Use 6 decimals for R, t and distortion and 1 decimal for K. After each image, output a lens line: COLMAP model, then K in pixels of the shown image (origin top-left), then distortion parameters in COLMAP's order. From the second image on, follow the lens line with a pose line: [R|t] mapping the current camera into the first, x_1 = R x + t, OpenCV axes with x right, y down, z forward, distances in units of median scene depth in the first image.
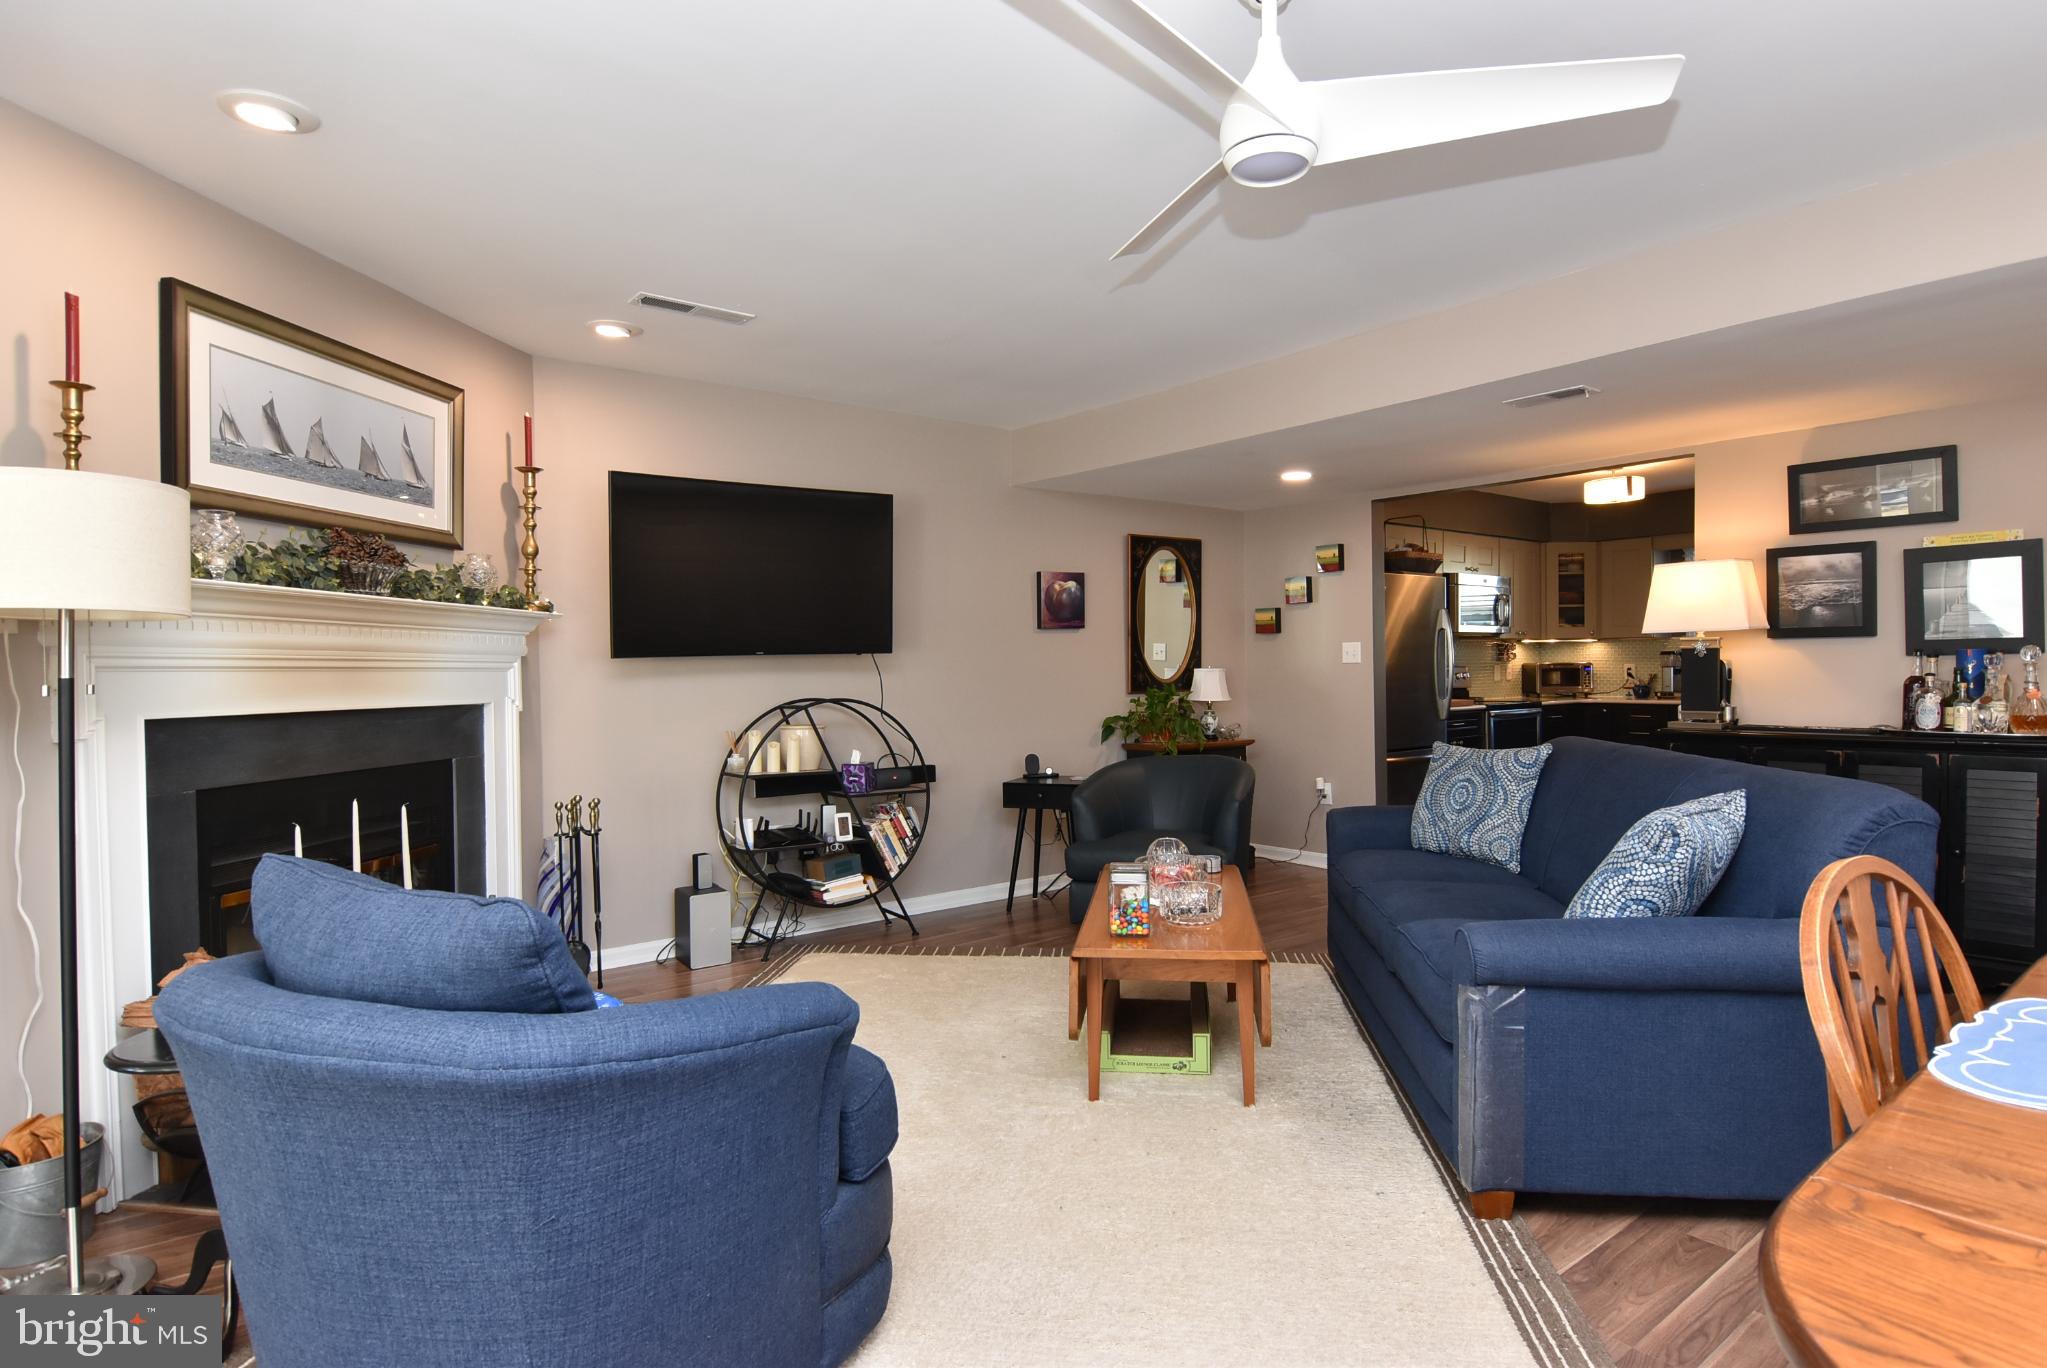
lens RADIAL K [[1084.9, 0, 1029.7], [0, 1084.9, 684.7], [0, 0, 1]] dist [0.006928, -0.021208]
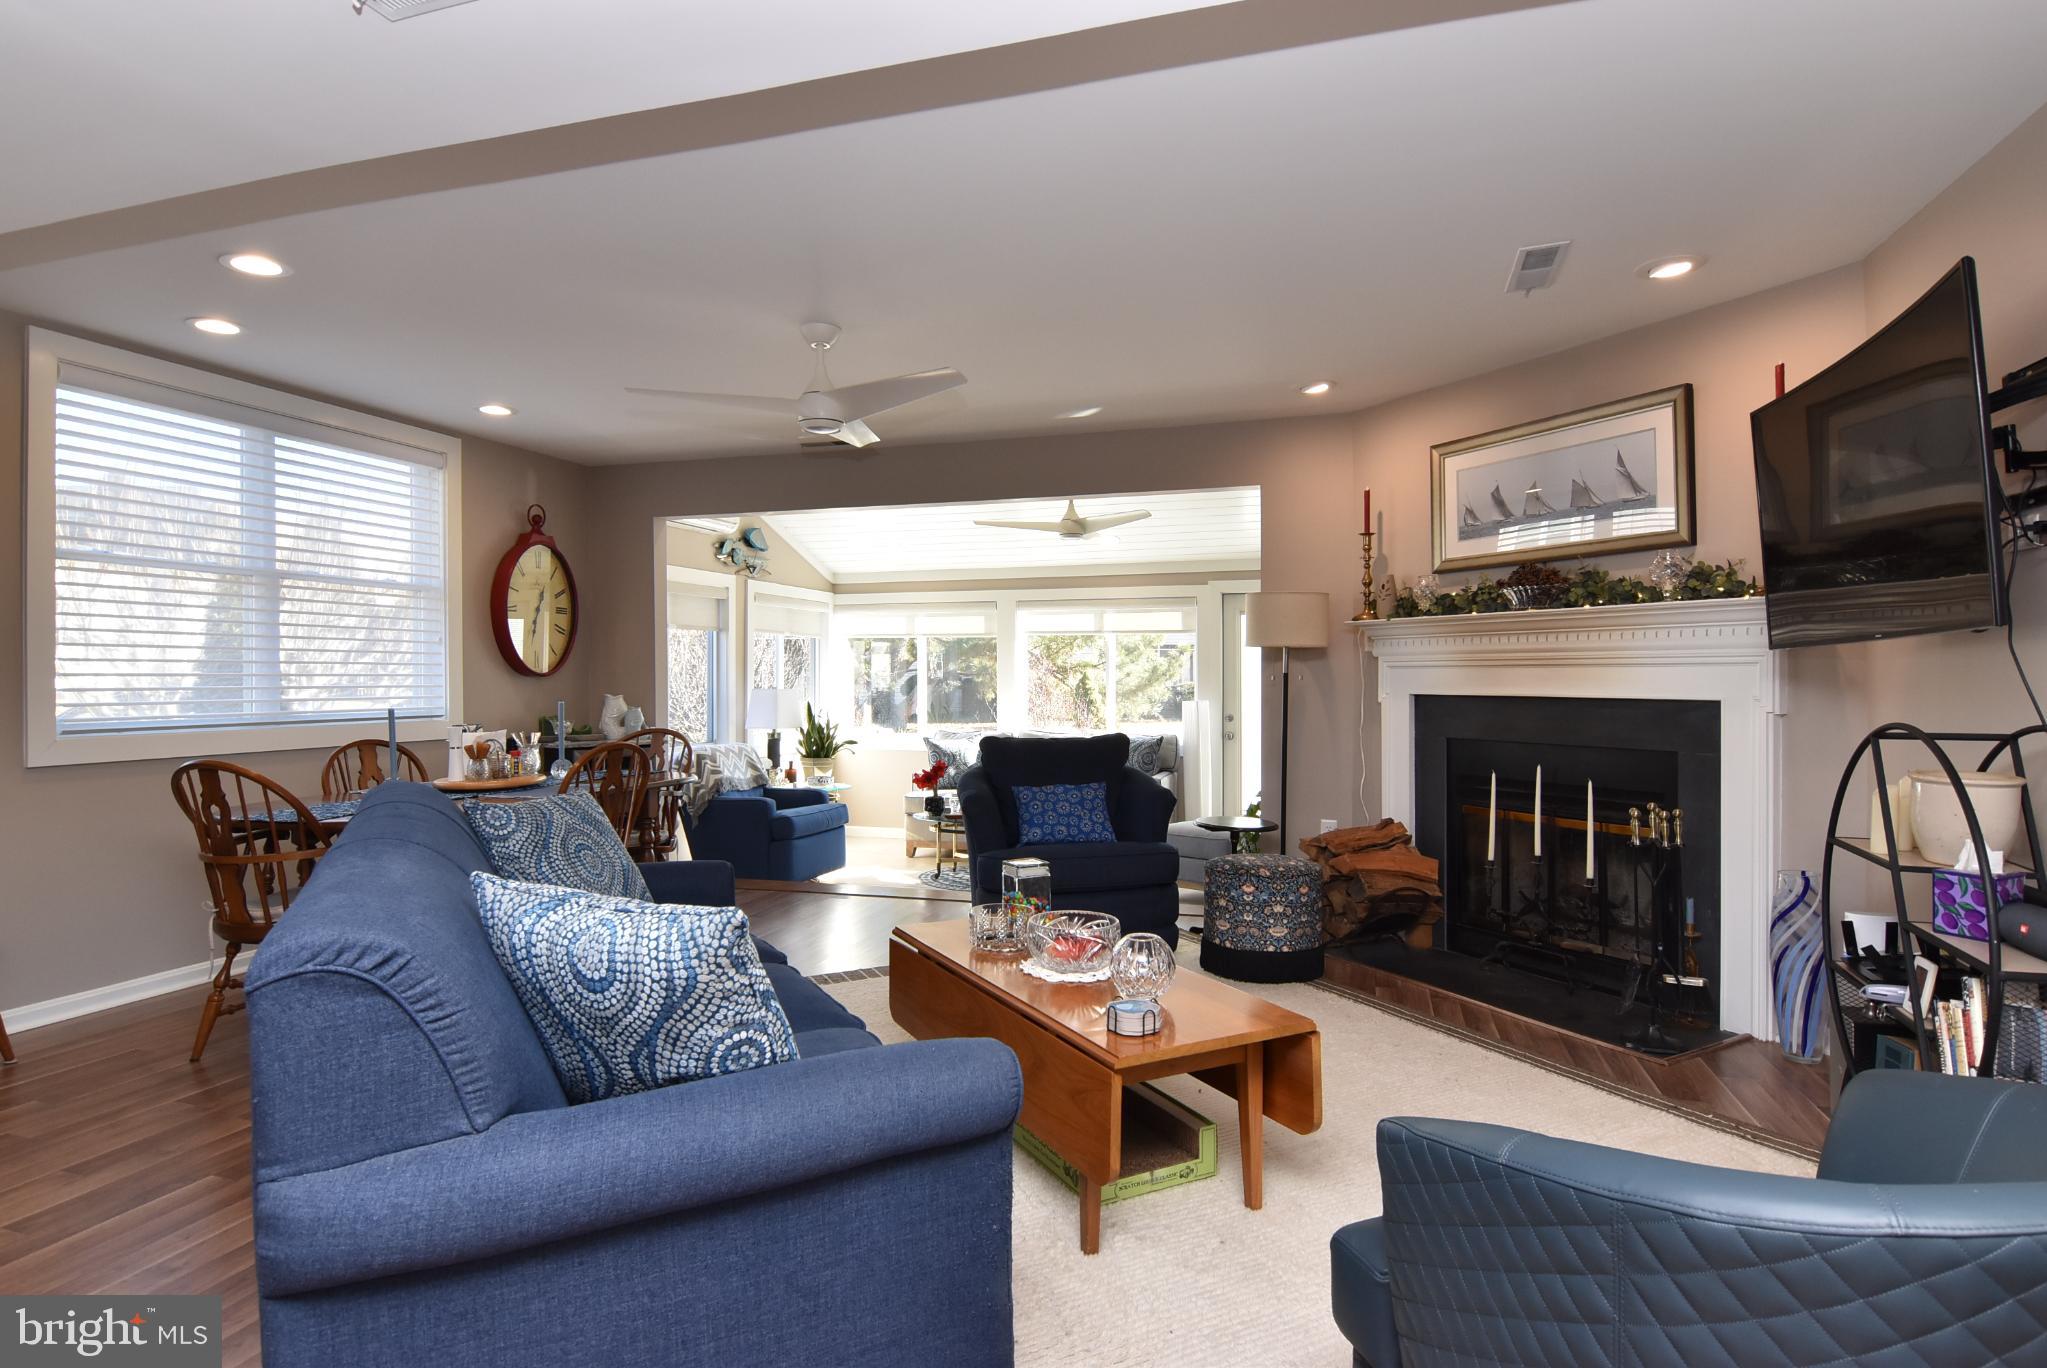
lens RADIAL K [[1084.9, 0, 1029.7], [0, 1084.9, 684.7], [0, 0, 1]] dist [0.006928, -0.021208]
pose [[-0.821429, 0.023133, -0.569841, 0.442268], [0.009291, 0.999587, 0.027186, -0.022981], [0.570235, 0.017037, -0.821305, 1.197042]]
